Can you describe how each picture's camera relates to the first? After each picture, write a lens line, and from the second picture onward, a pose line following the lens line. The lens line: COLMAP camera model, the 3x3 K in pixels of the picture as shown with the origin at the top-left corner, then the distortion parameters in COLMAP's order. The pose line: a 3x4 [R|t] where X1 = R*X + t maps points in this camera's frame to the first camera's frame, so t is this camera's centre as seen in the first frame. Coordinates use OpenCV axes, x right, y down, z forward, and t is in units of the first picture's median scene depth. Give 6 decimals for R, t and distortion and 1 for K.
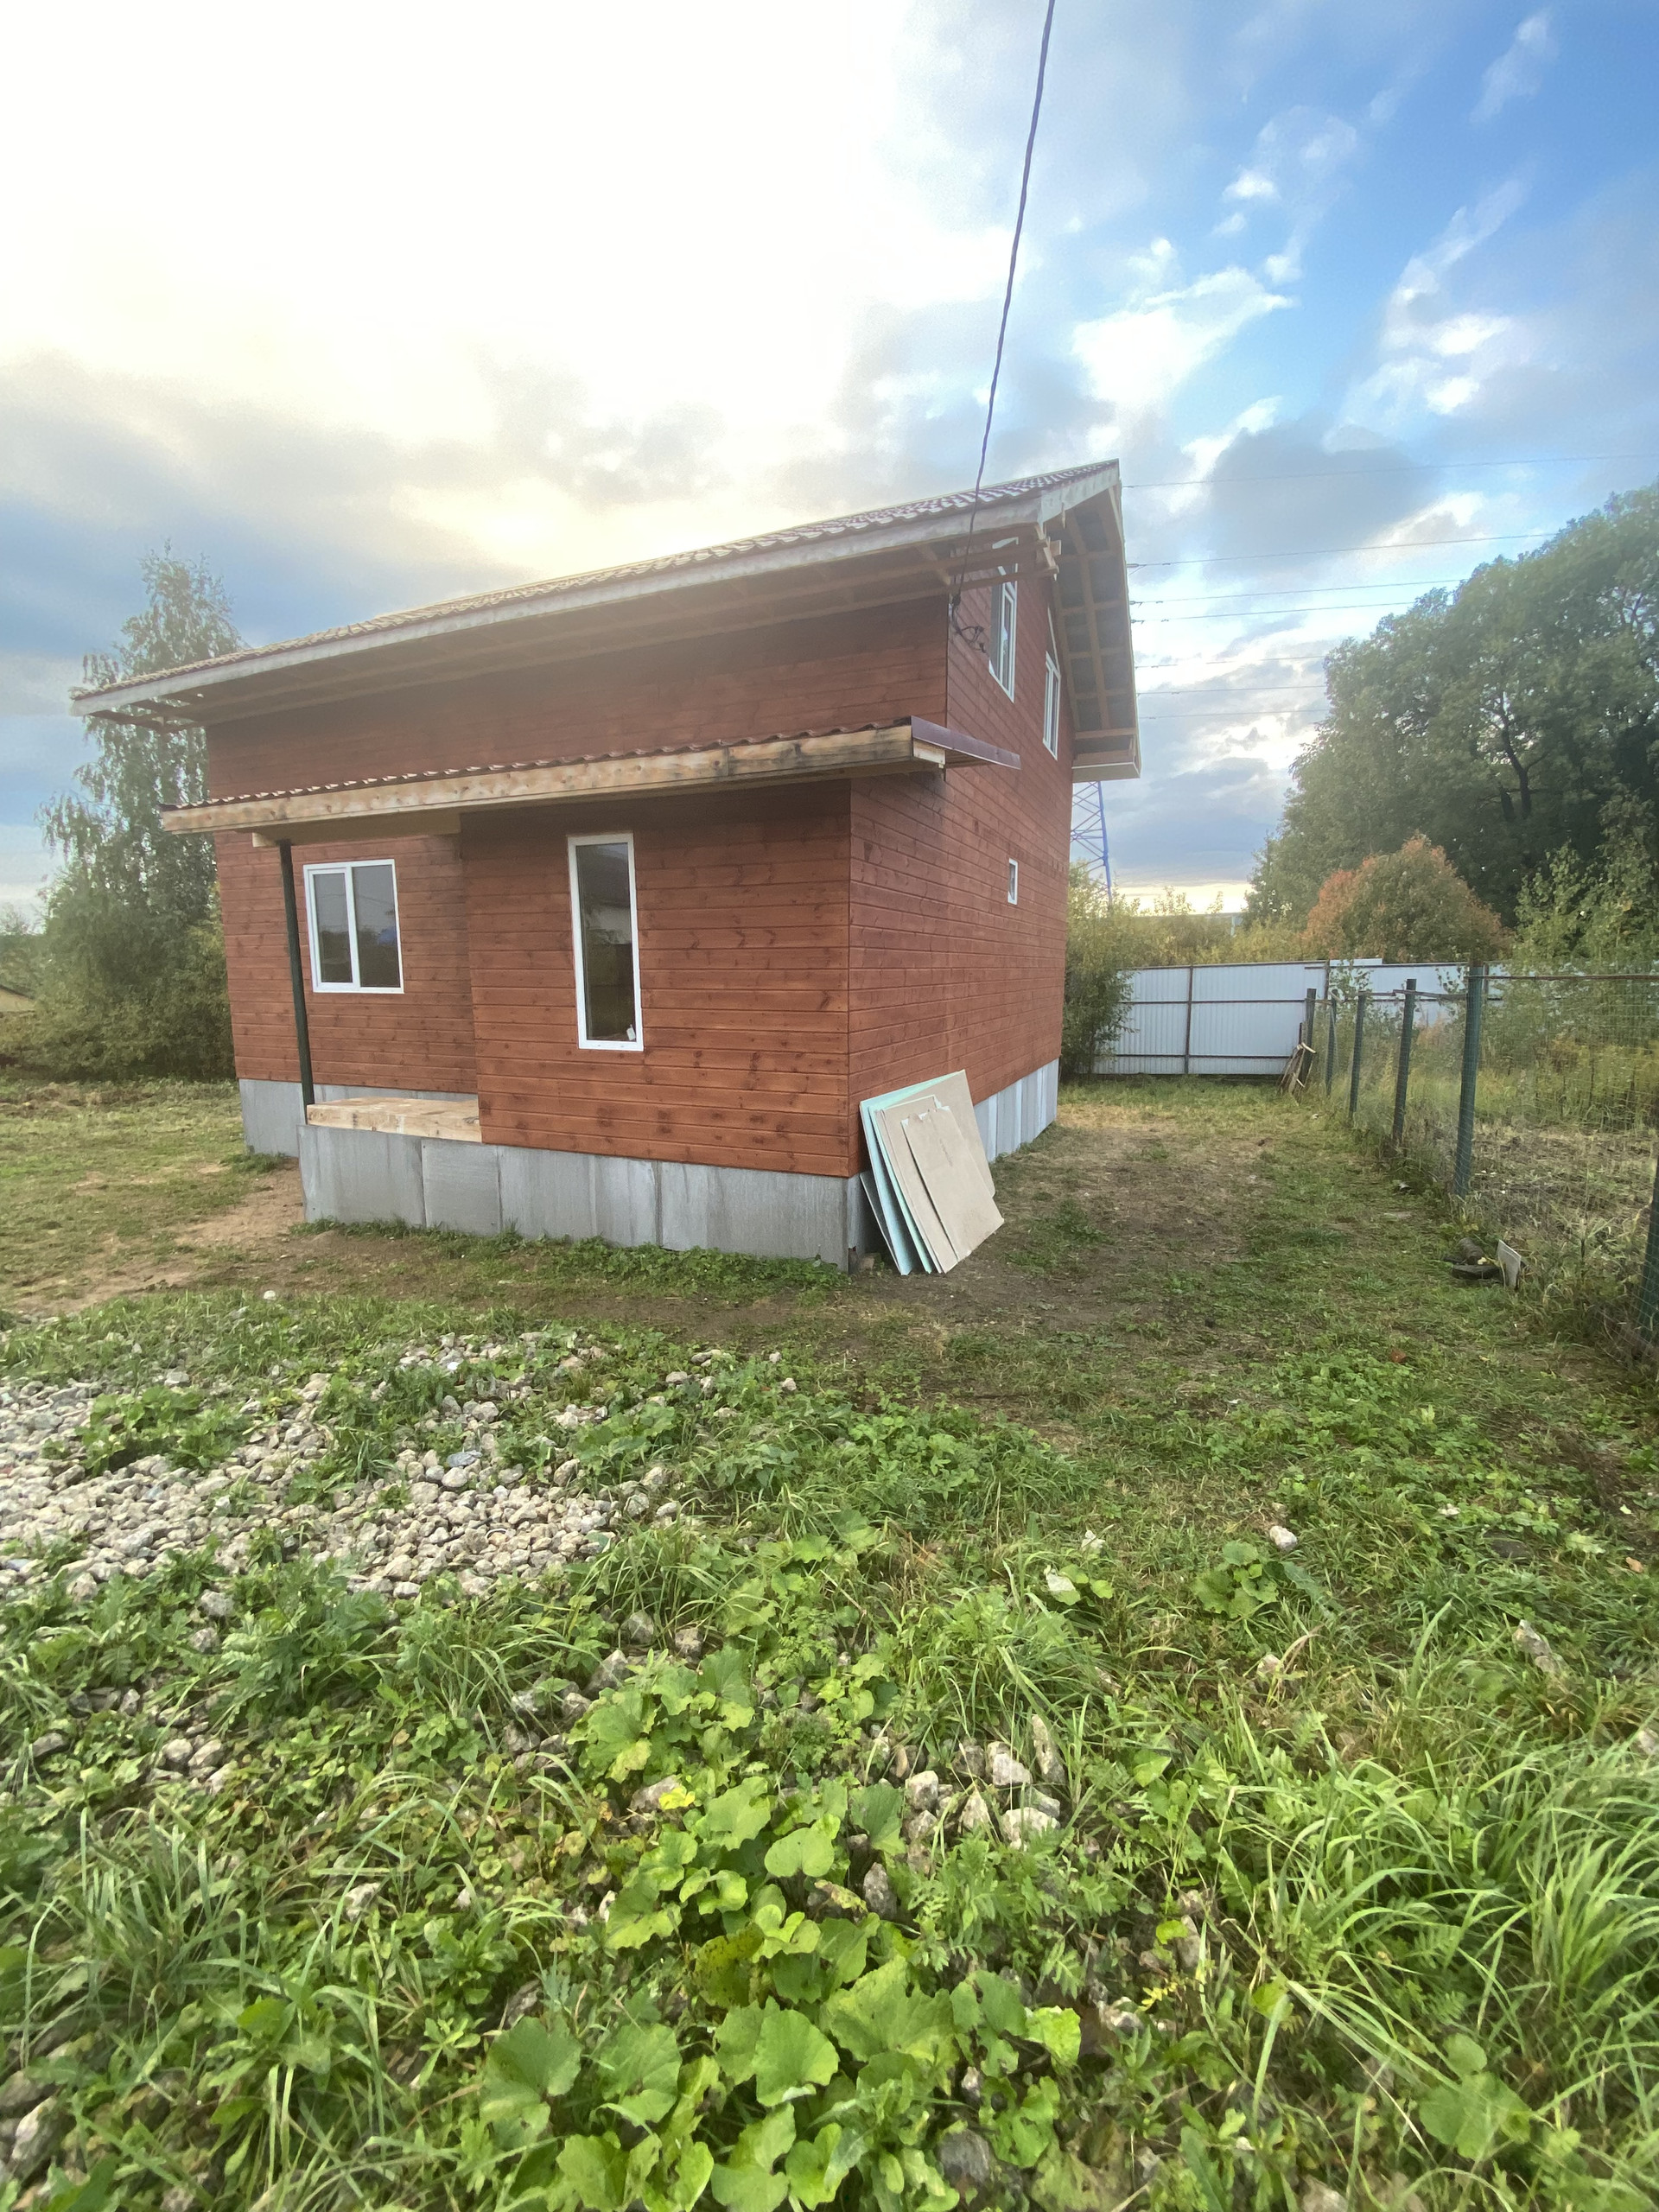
lens RADIAL K [[903.9, 0, 833.4], [0, 903.9, 1119.9], [0, 0, 1]] dist [0.004192, -0.015094]
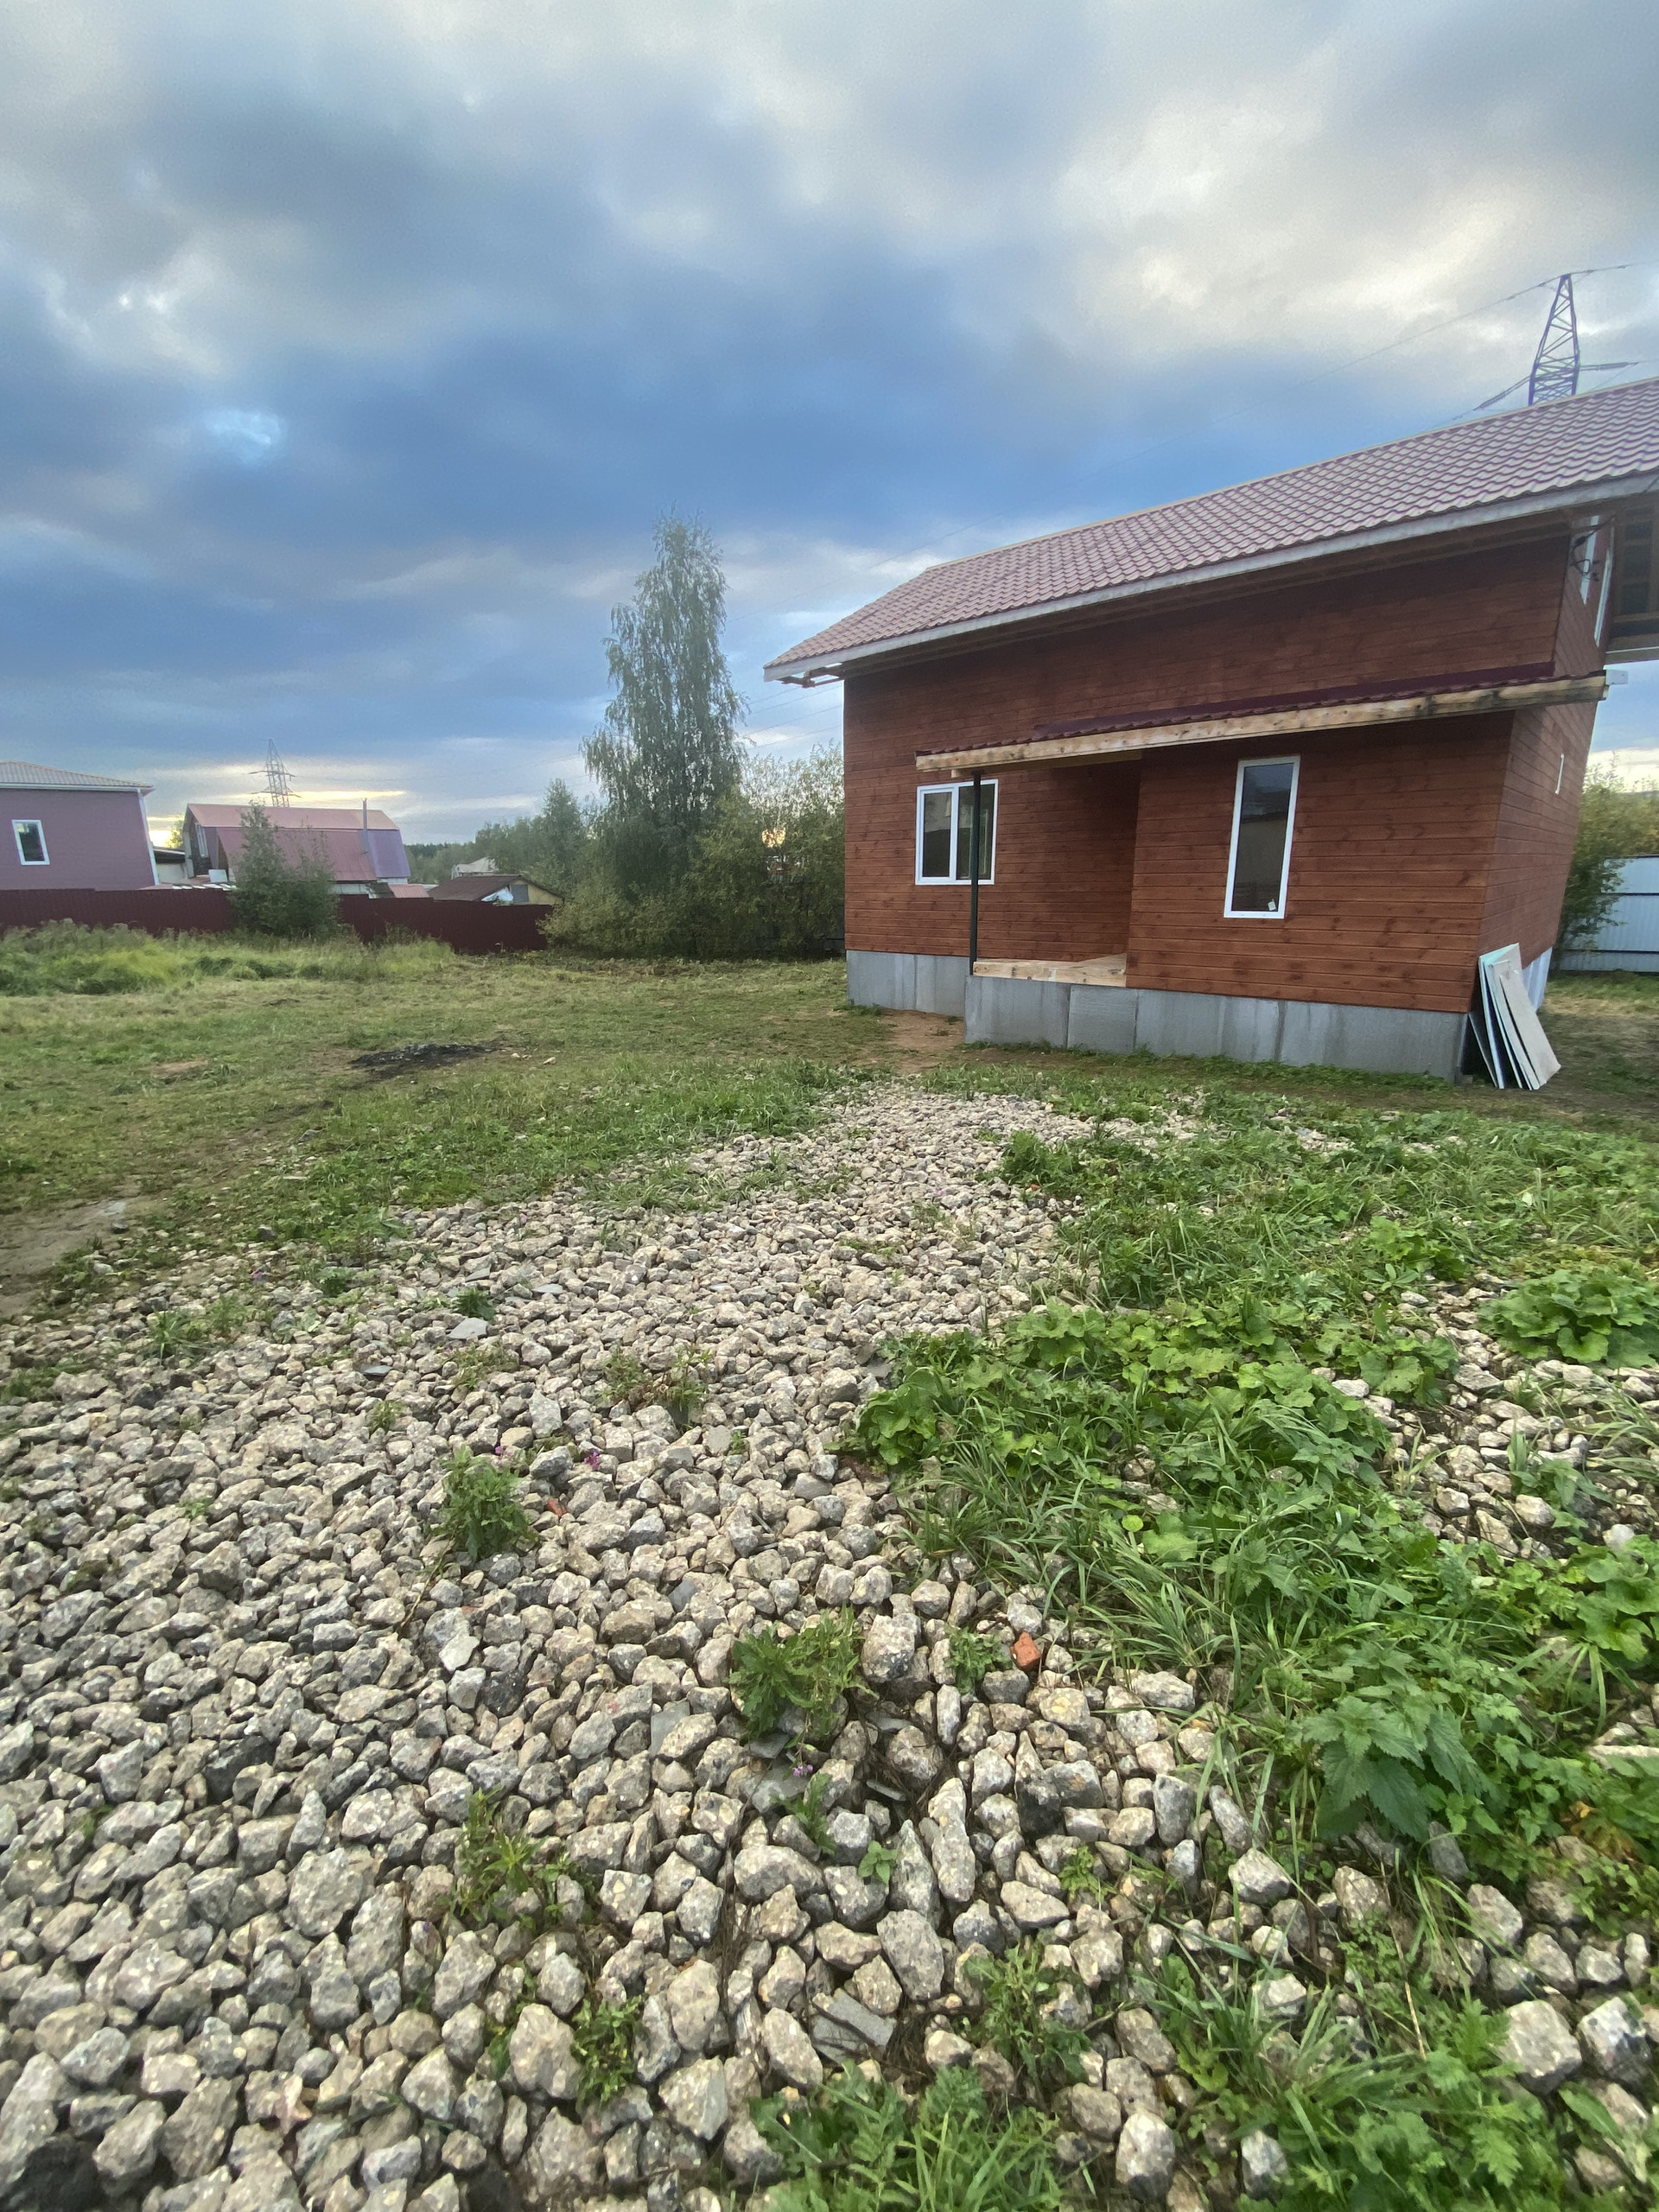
lens RADIAL K [[909.6, 0, 829.5], [0, 909.6, 1106.0], [0, 0, 1]] dist [0.001965, -0.013628]
pose [[0.943336, 0.070272, -0.324312, -0.388013], [-0.040300, 0.994347, 0.098235, 0.097374], [0.329382, -0.079599, 0.940836, -0.537475]]
